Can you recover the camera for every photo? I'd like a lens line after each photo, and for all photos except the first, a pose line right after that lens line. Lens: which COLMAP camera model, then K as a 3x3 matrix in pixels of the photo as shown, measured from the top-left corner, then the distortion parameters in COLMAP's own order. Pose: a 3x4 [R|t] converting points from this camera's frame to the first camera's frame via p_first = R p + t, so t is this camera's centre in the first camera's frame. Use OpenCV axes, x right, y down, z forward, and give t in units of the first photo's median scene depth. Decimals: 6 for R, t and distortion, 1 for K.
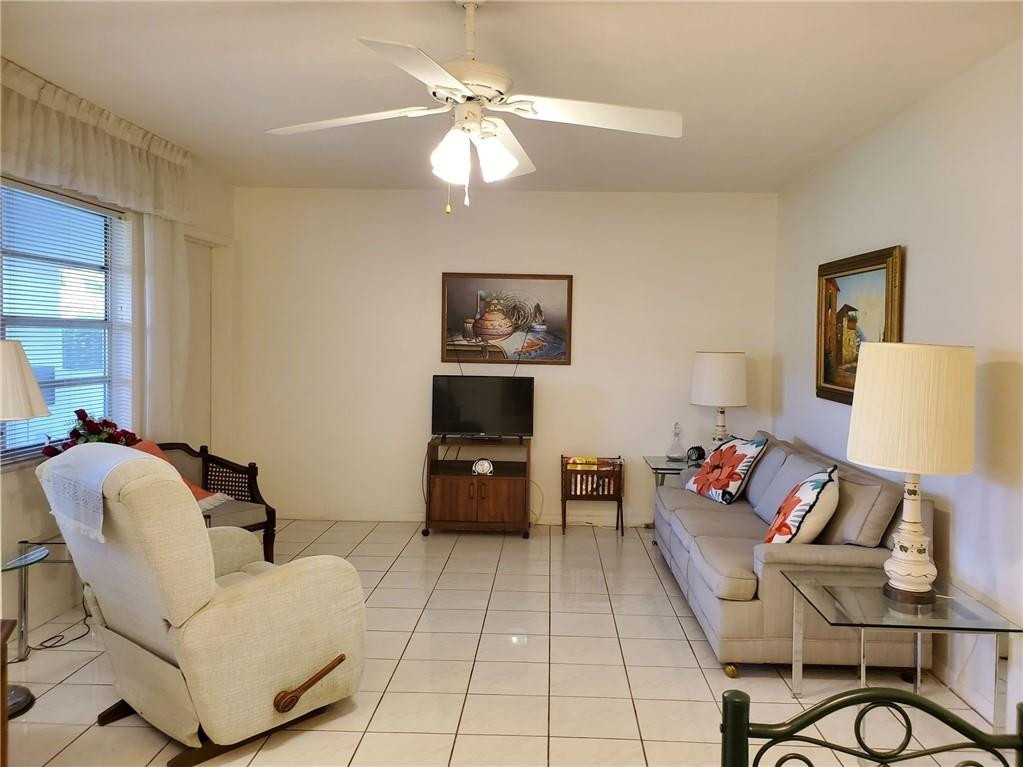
lens RADIAL K [[798.3, 0, 517.5], [0, 798.3, 370.4], [0, 0, 1]] dist [0.052075, -0.087649]
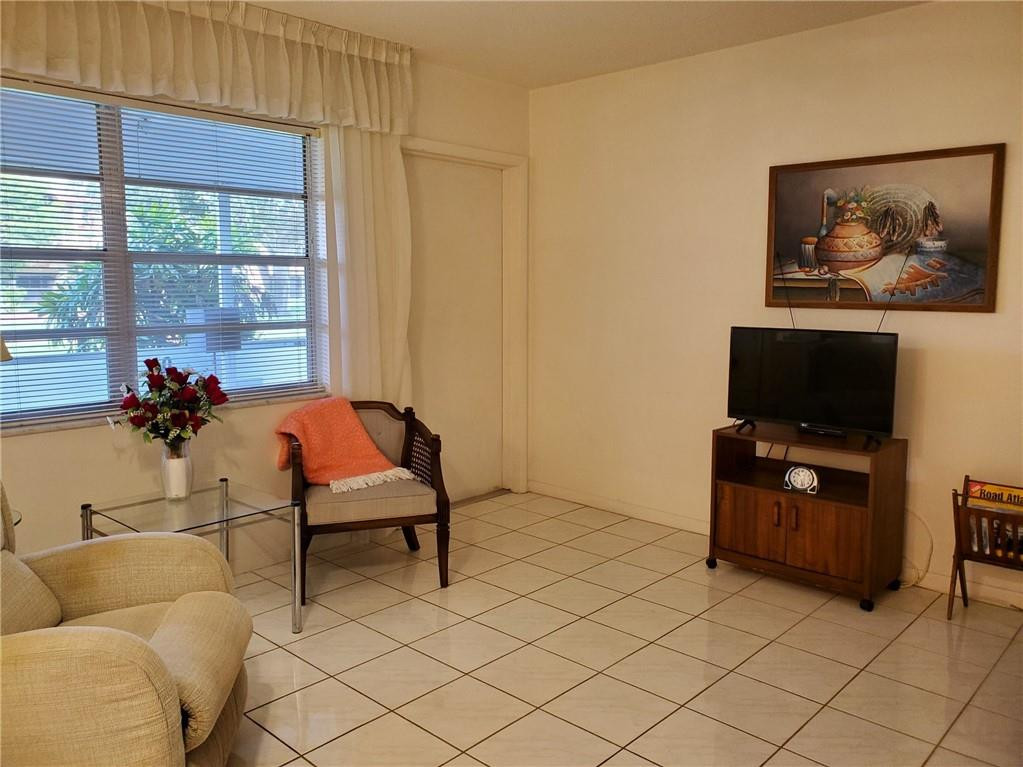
lens RADIAL K [[797.1, 0, 517.5], [0, 797.1, 354.2], [0, 0, 1]] dist [0.010072, 0.013338]
pose [[0.751237, 0.042785, -0.658644, 0.183083], [-0.011750, 0.998606, 0.051467, -0.002616], [0.659927, -0.030925, 0.750693, 0.381110]]
